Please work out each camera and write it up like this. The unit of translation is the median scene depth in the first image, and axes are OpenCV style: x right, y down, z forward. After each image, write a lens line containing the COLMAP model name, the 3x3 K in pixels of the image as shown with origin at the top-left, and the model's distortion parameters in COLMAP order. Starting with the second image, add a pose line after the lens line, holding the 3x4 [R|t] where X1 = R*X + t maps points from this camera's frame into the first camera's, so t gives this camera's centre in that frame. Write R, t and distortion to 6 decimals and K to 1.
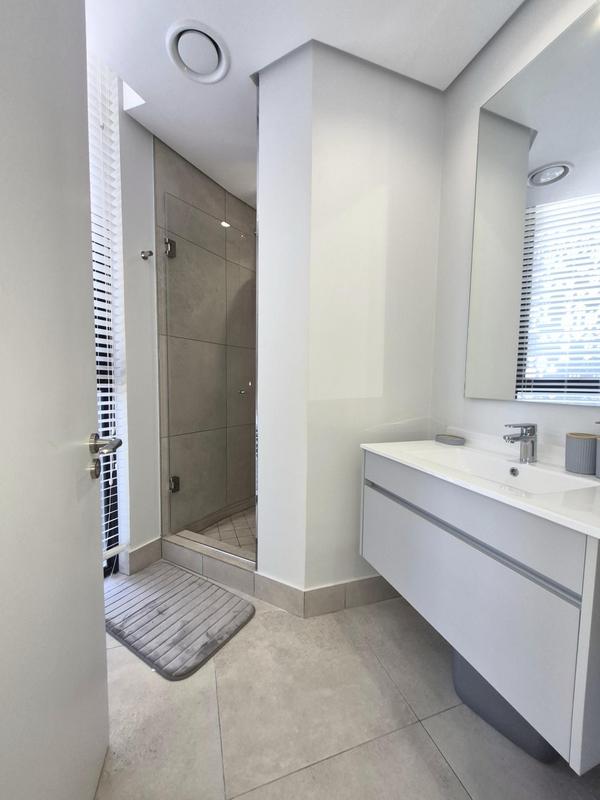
lens RADIAL K [[311.3, 0, 300.0], [0, 311.3, 400.0], [0, 0, 1]] dist [0.003996, 0.000046]
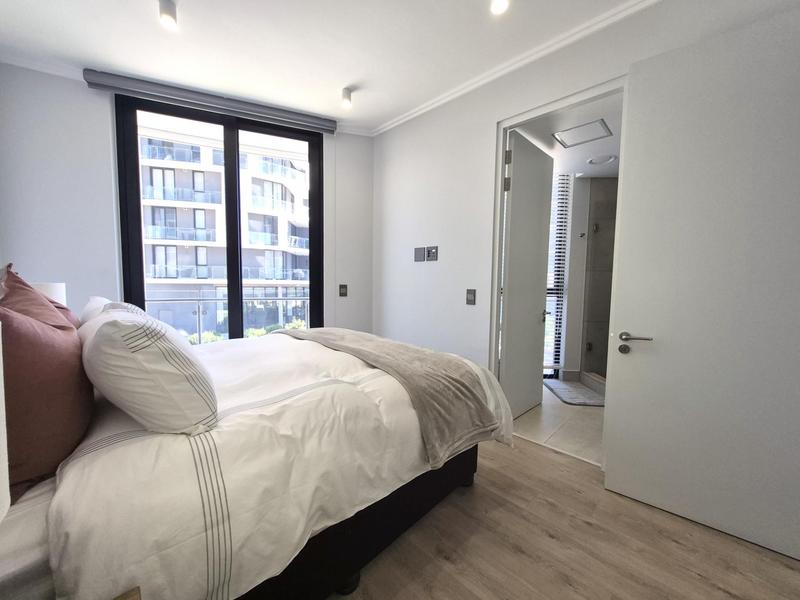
lens RADIAL K [[311.3, 0, 407.8], [0, 311.3, 300.7], [0, 0, 1]] dist [0.003996, 0.000046]
pose [[0.447405, 0.050661, -0.892896, 0.921188], [-0.074143, 0.997059, 0.019420, 0.028631], [0.891253, 0.057513, 0.449845, -1.024672]]
